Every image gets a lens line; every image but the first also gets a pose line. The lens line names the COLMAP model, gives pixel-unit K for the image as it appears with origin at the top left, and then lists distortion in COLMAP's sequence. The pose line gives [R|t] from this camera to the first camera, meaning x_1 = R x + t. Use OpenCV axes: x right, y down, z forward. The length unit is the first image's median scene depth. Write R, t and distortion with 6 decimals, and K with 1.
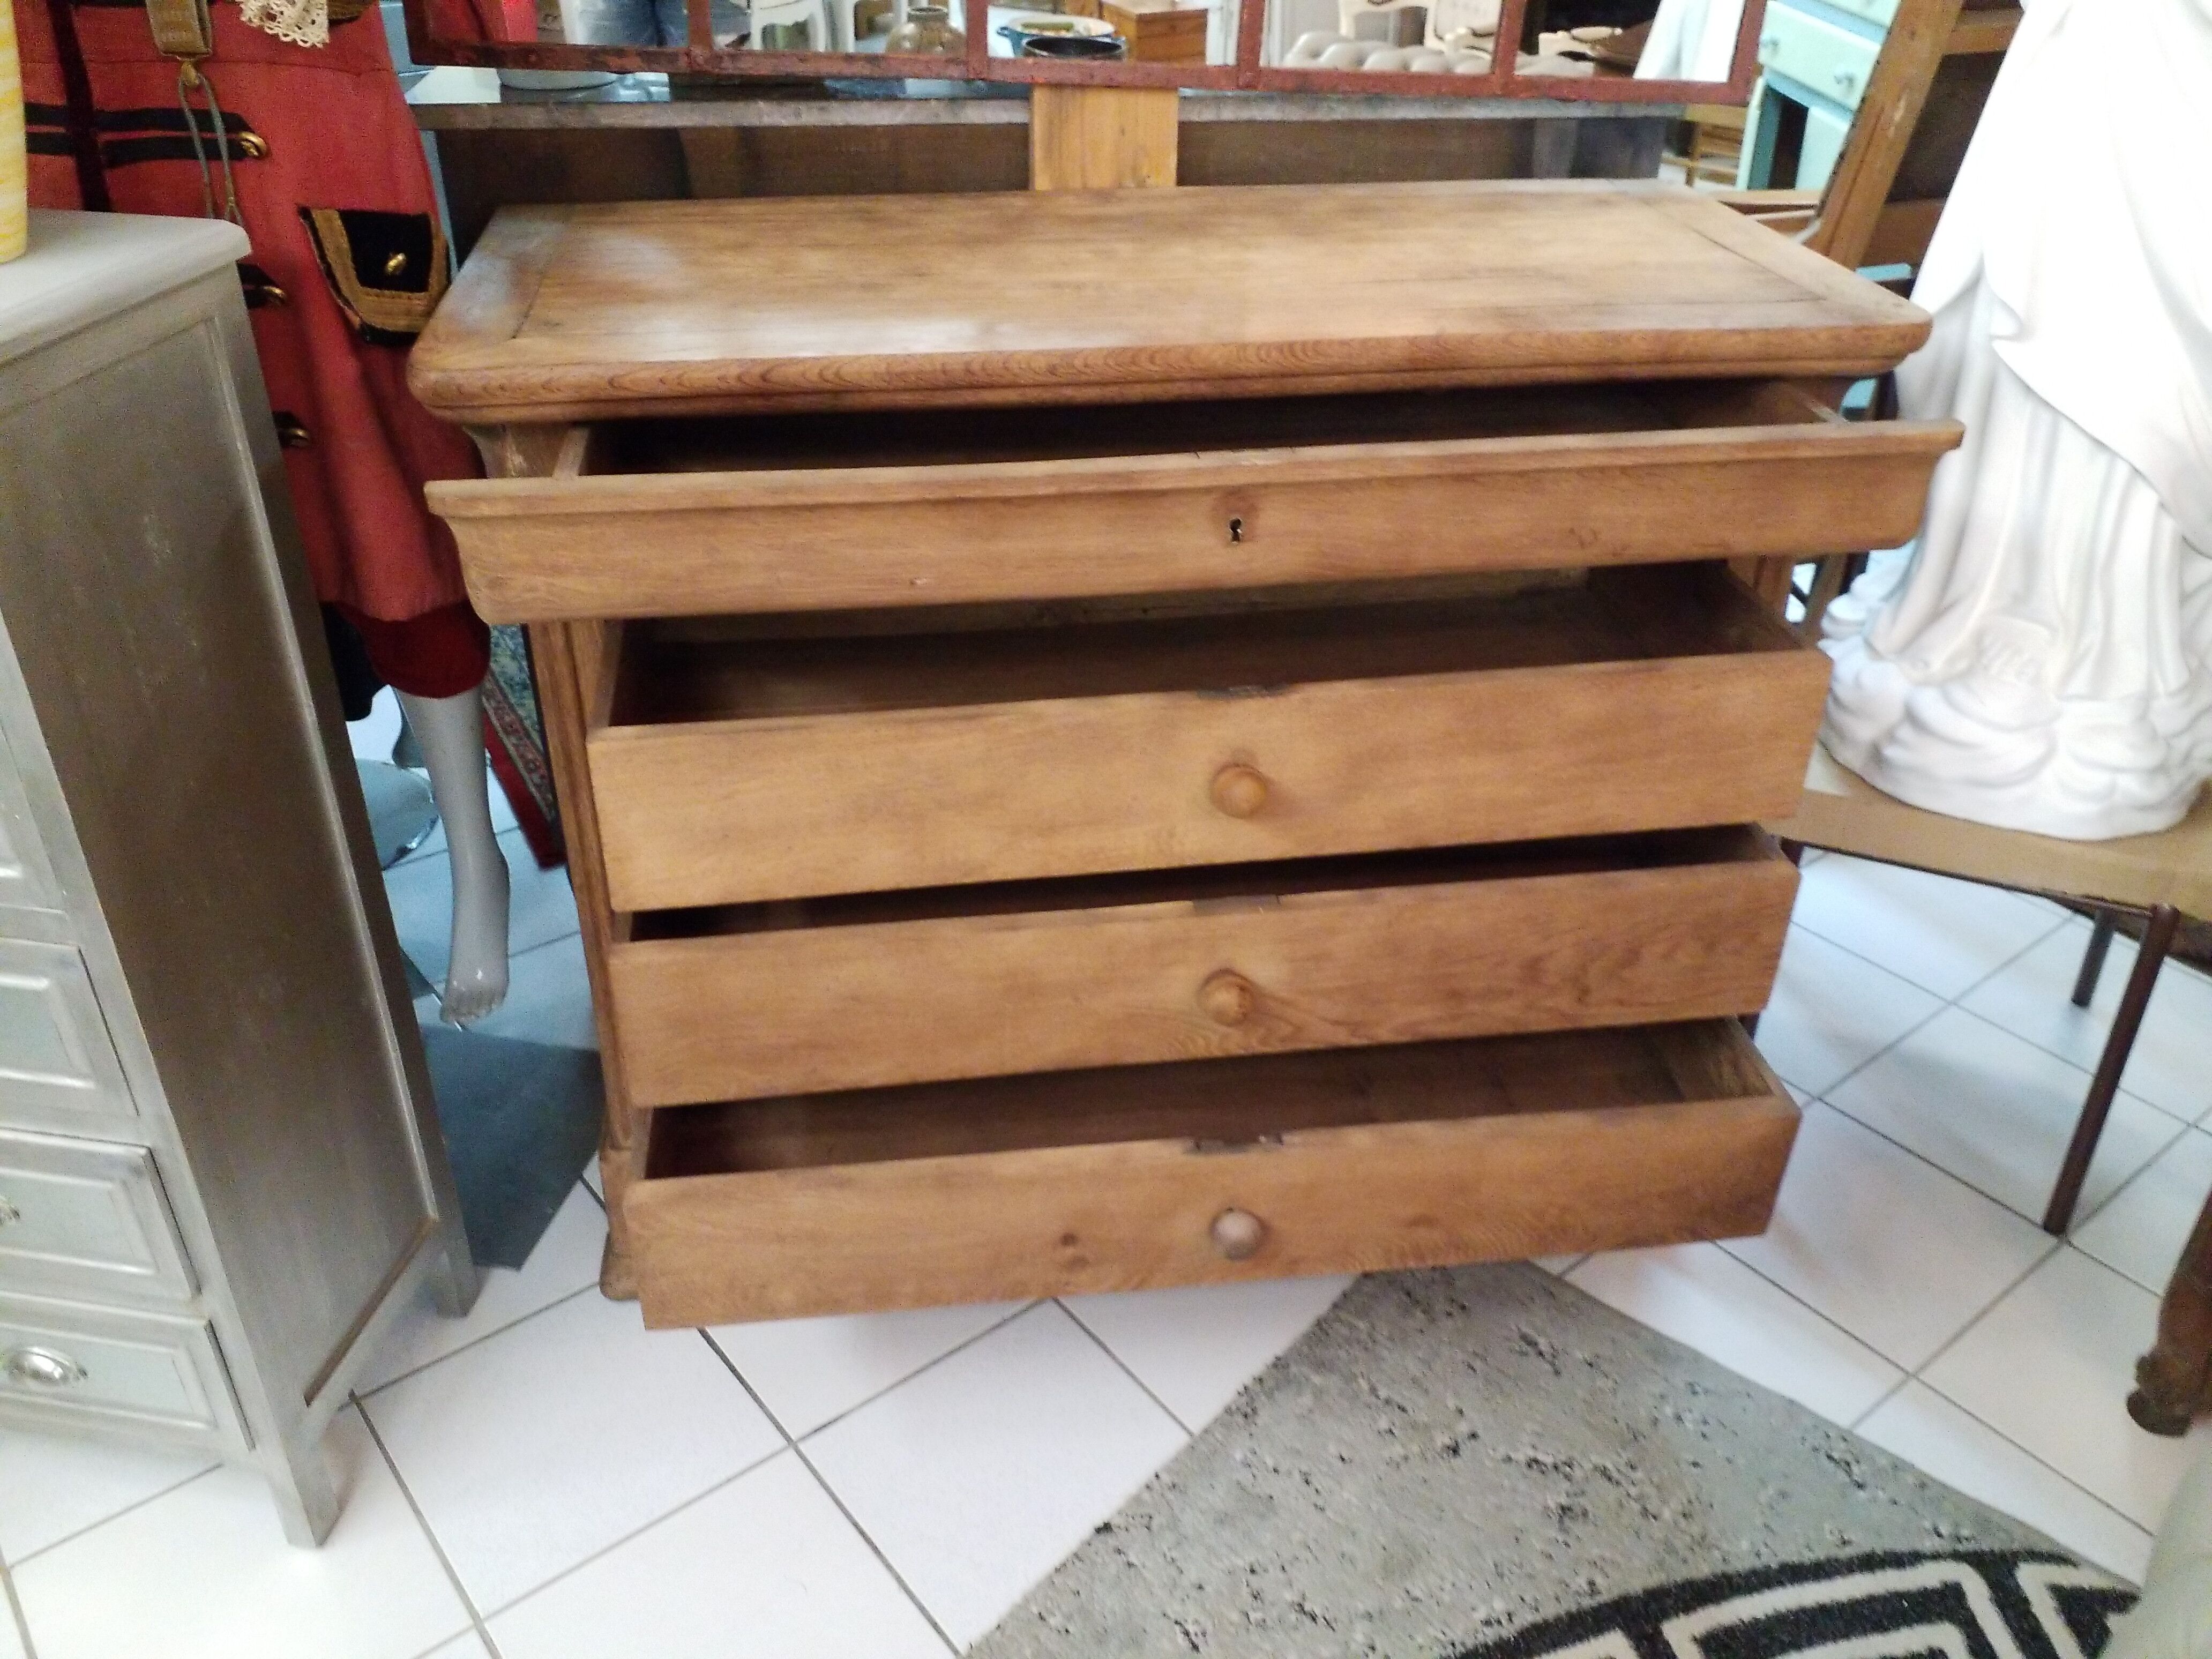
lens RADIAL K [[1814.1, 0, 1106.0], [0, 1814.1, 829.5], [0, 0, 1]] dist [0.017448, -0.065423]
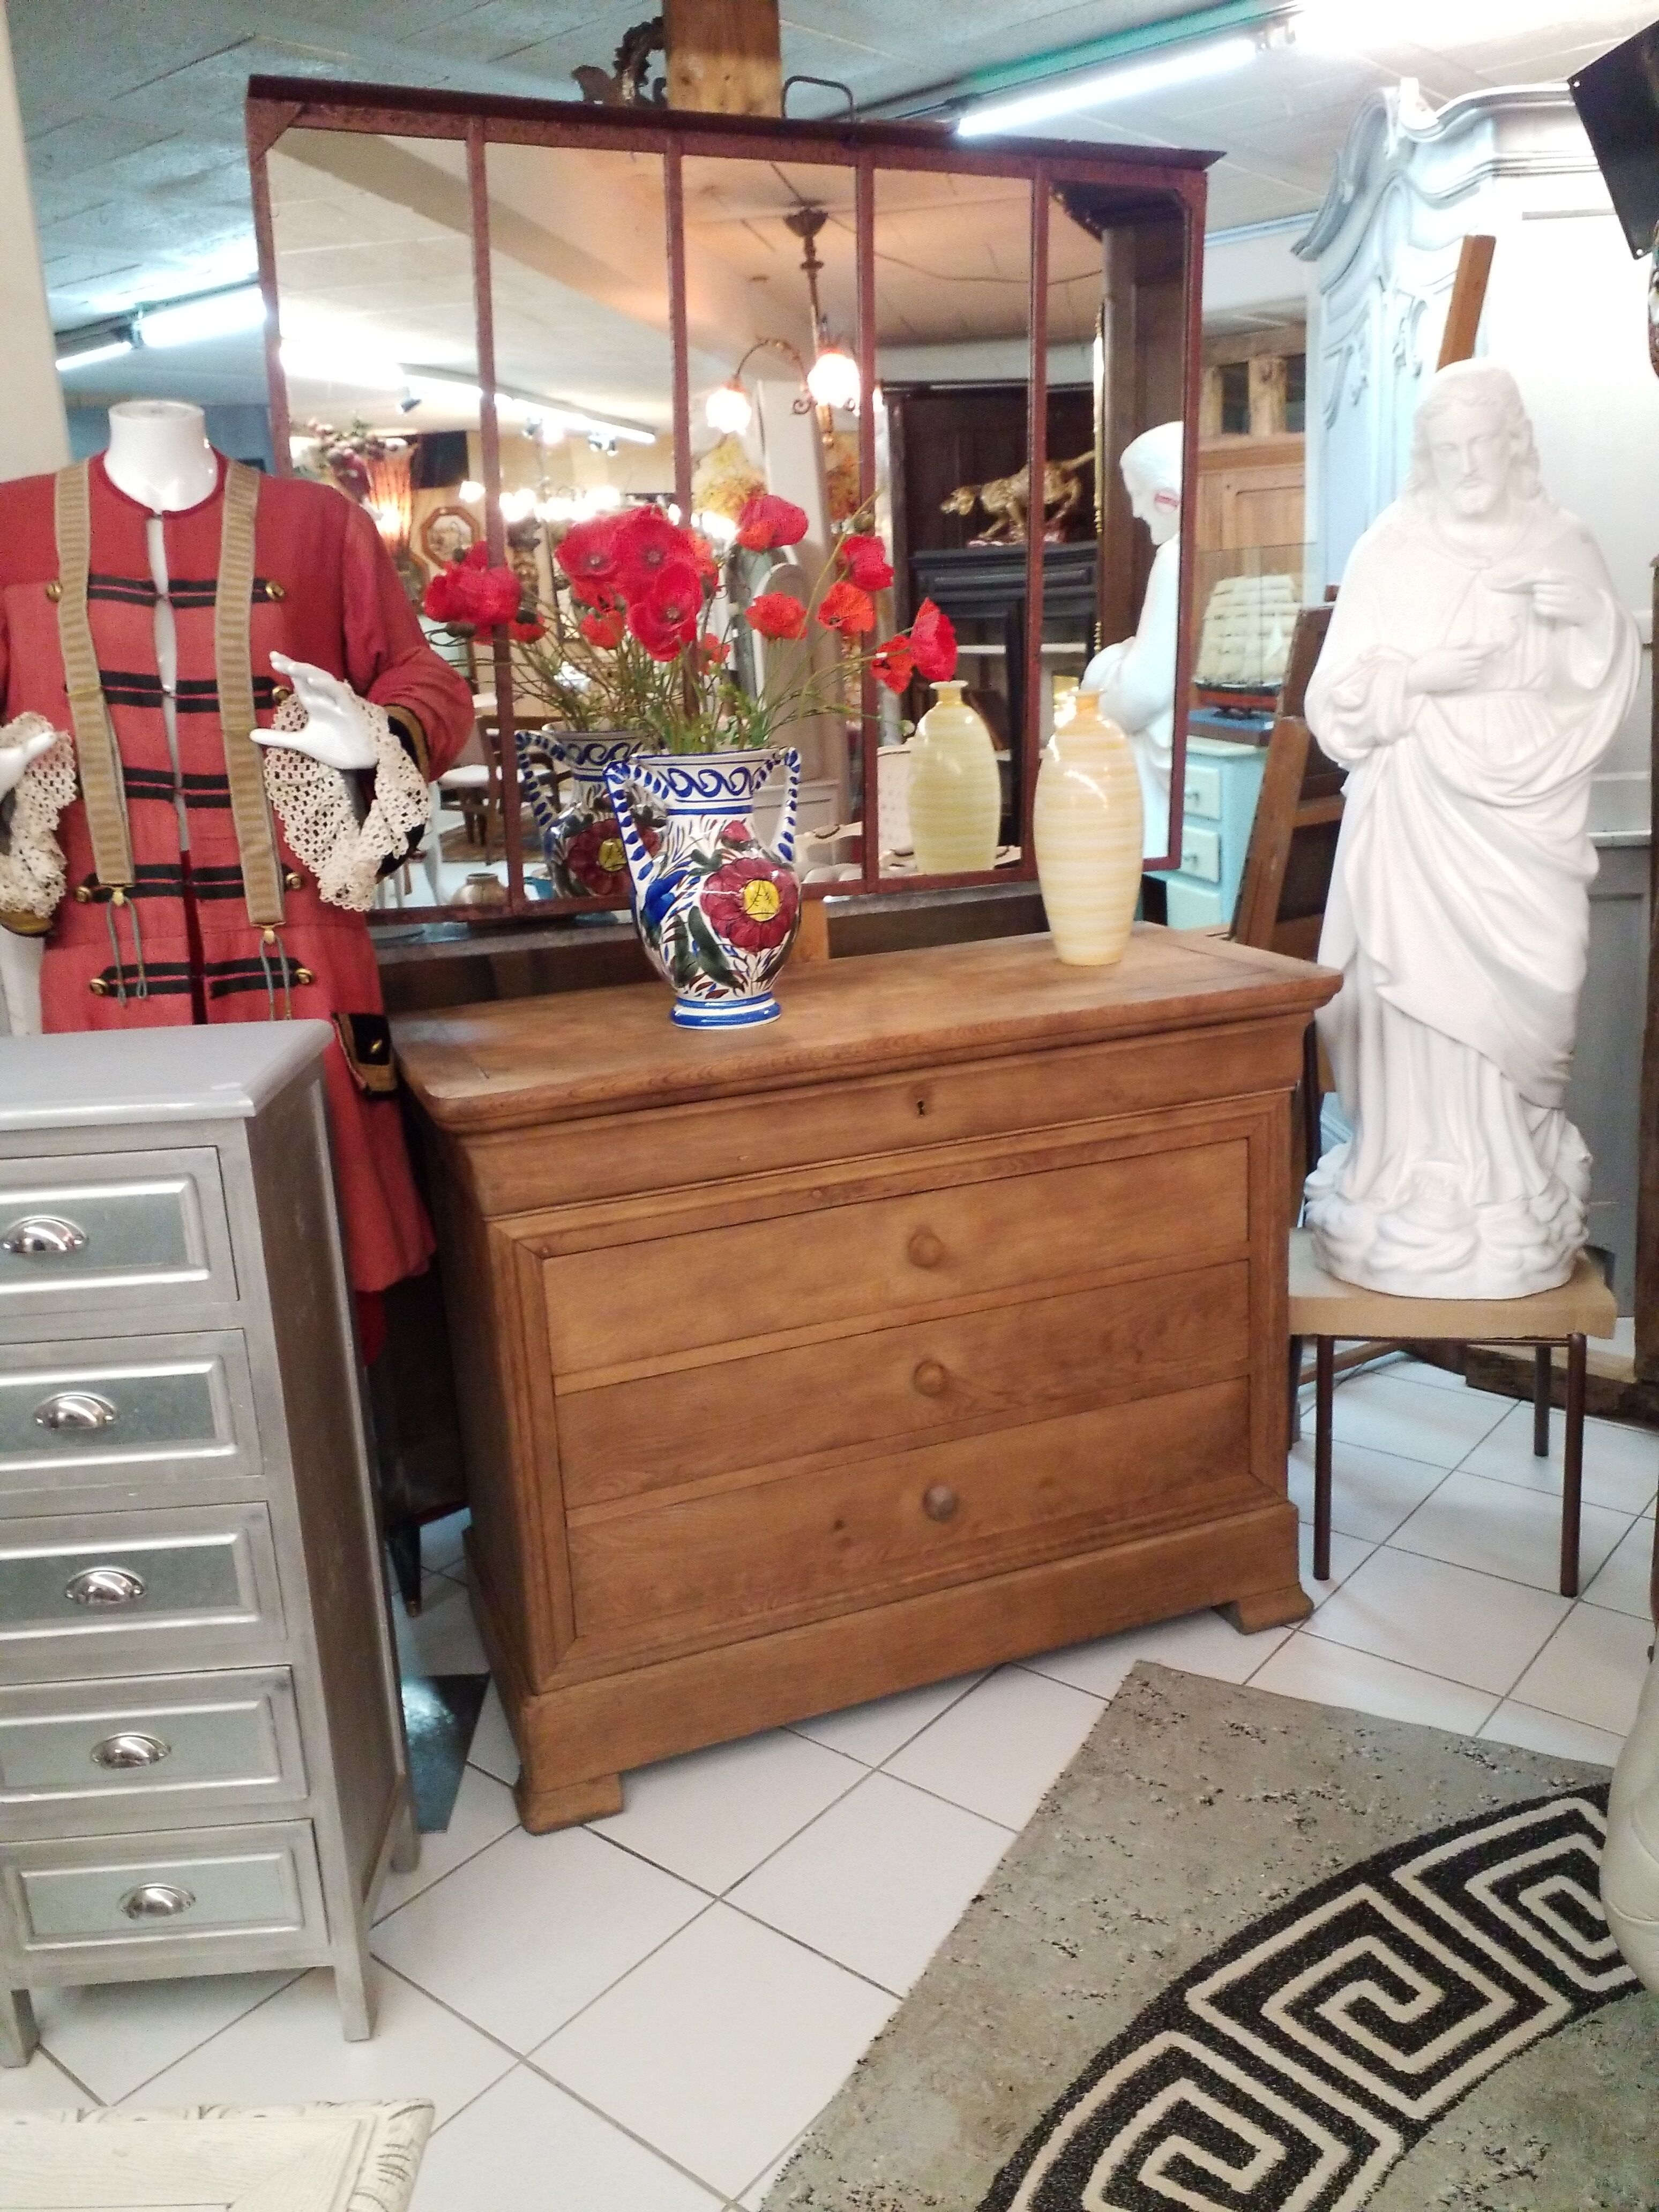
lens RADIAL K [[1826.6, 0, 787.9], [0, 1826.6, 1101.3], [0, 0, 1]] dist [0.078107, -0.218173]
pose [[0.978100, -0.116932, 0.172183, -0.292185], [0.162477, 0.945995, -0.280524, 0.186369], [-0.130082, 0.302357, 0.944277, -0.406604]]
